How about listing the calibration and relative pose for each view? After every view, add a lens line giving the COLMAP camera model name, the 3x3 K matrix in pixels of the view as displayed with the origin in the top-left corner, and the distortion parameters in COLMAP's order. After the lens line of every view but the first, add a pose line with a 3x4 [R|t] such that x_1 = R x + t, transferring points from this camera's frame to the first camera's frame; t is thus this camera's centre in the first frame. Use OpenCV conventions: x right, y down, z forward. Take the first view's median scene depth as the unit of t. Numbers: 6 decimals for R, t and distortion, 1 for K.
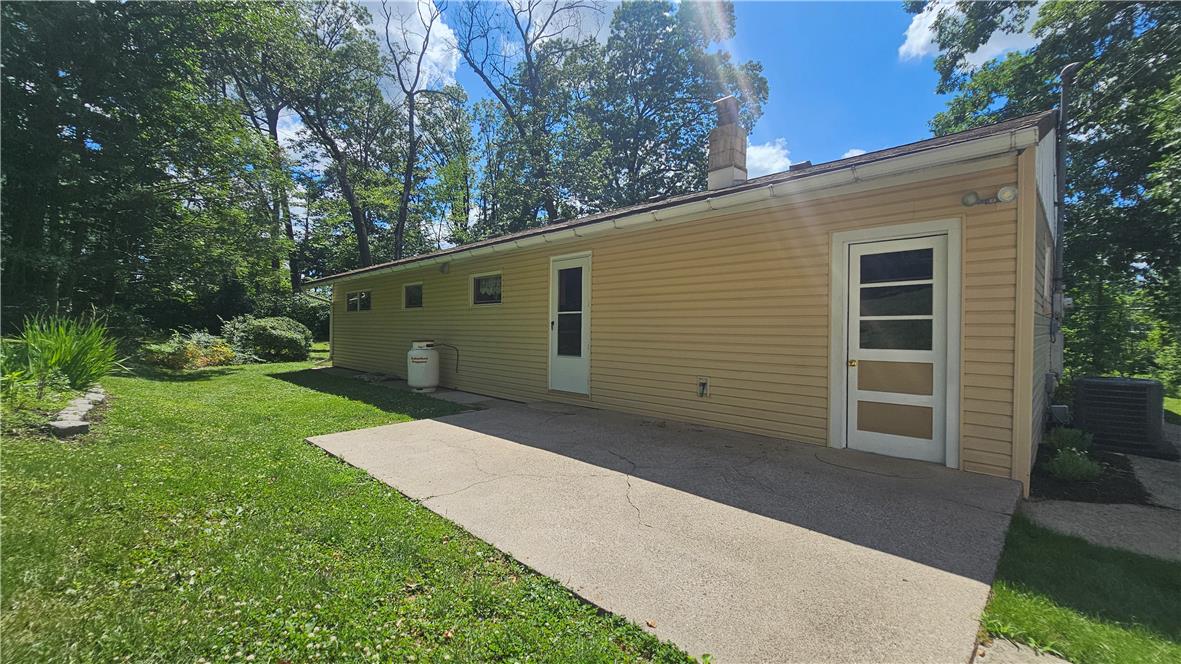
lens RADIAL K [[483.4, 0, 587.7], [0, 483.4, 334.6], [0, 0, 1]] dist [-0.002332, -0.000069]
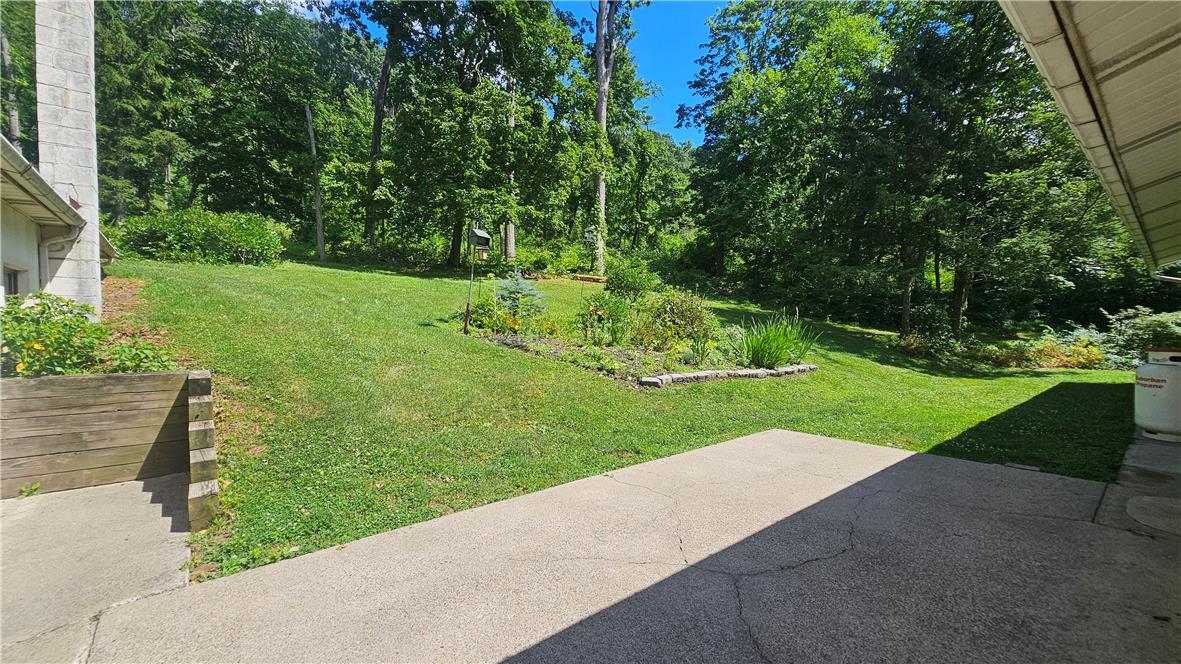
lens RADIAL K [[483.4, 0, 587.7], [0, 483.4, 334.6], [0, 0, 1]] dist [-0.002332, -0.000069]
pose [[-0.096789, 0.027234, -0.994932, 0.616141], [-0.015144, 0.999470, 0.028831, -0.024838], [0.995190, 0.017858, -0.096325, 0.791956]]
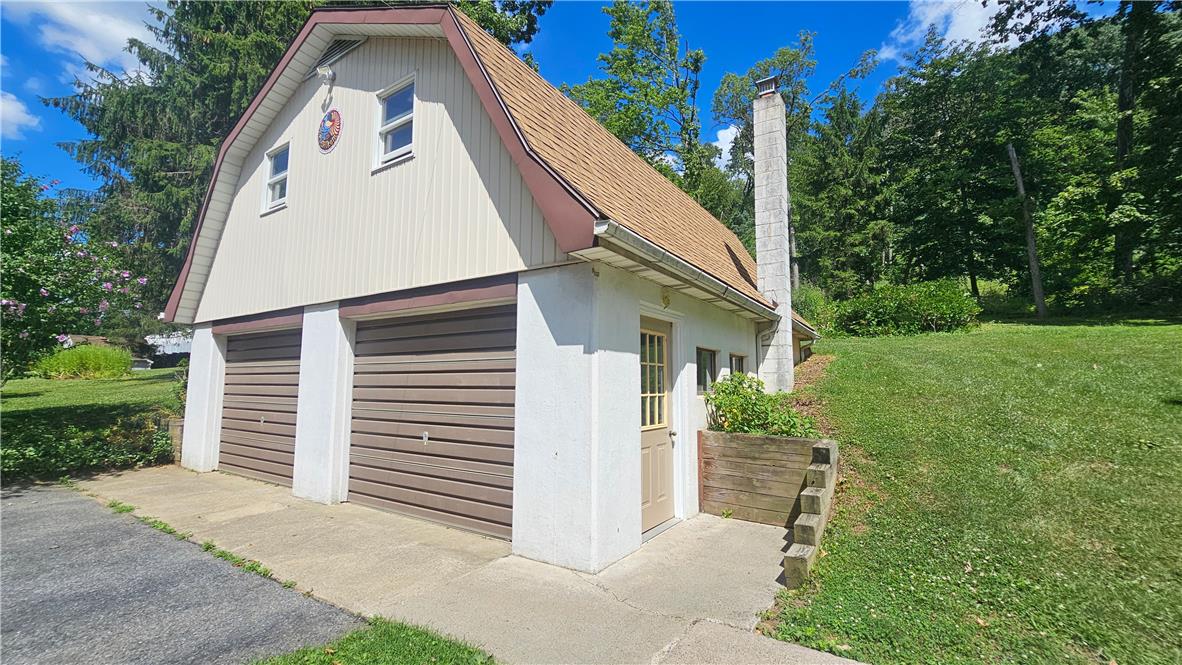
lens RADIAL K [[498.2, 0, 583.7], [0, 498.2, 333.9], [0, 0, 1]] dist [-0.001535, -0.000020]
pose [[-0.980898, -0.028311, -0.192453, 0.489550], [-0.011606, 0.996107, -0.087381, -0.042448], [0.194178, -0.083479, -0.977408, 0.902787]]
